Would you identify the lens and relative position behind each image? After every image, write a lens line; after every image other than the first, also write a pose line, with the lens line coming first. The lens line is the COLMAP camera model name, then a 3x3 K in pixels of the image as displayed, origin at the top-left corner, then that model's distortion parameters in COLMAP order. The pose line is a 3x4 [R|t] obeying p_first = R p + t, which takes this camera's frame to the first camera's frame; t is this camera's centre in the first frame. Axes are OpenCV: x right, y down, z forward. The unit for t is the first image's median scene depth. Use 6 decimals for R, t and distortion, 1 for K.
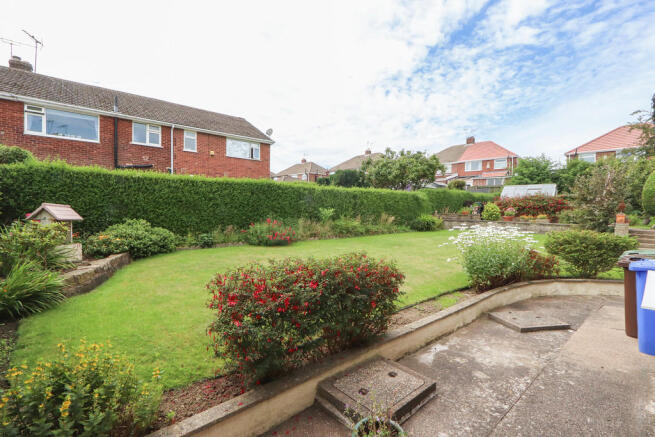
lens RADIAL K [[297.1, 0, 327.5], [0, 297.1, 218.5], [0, 0, 1]] dist [-0.002915, -0.000508]
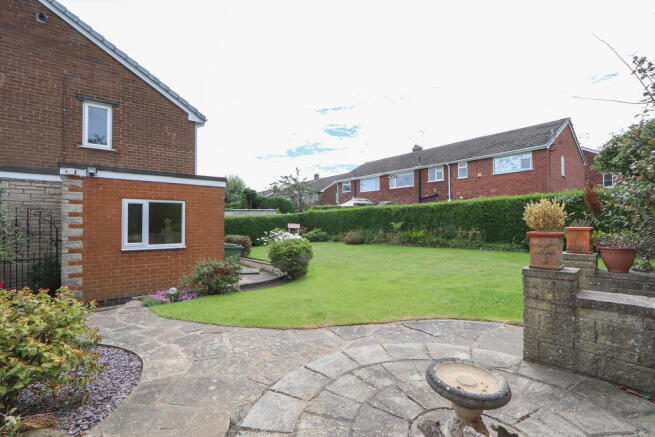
lens RADIAL K [[297.1, 0, 327.5], [0, 297.1, 218.5], [0, 0, 1]] dist [-0.002915, -0.000508]
pose [[-0.019694, -0.027950, -0.999415, 0.888205], [-0.023482, 0.999346, -0.027485, -0.004319], [0.999530, 0.022927, -0.020338, 0.481949]]
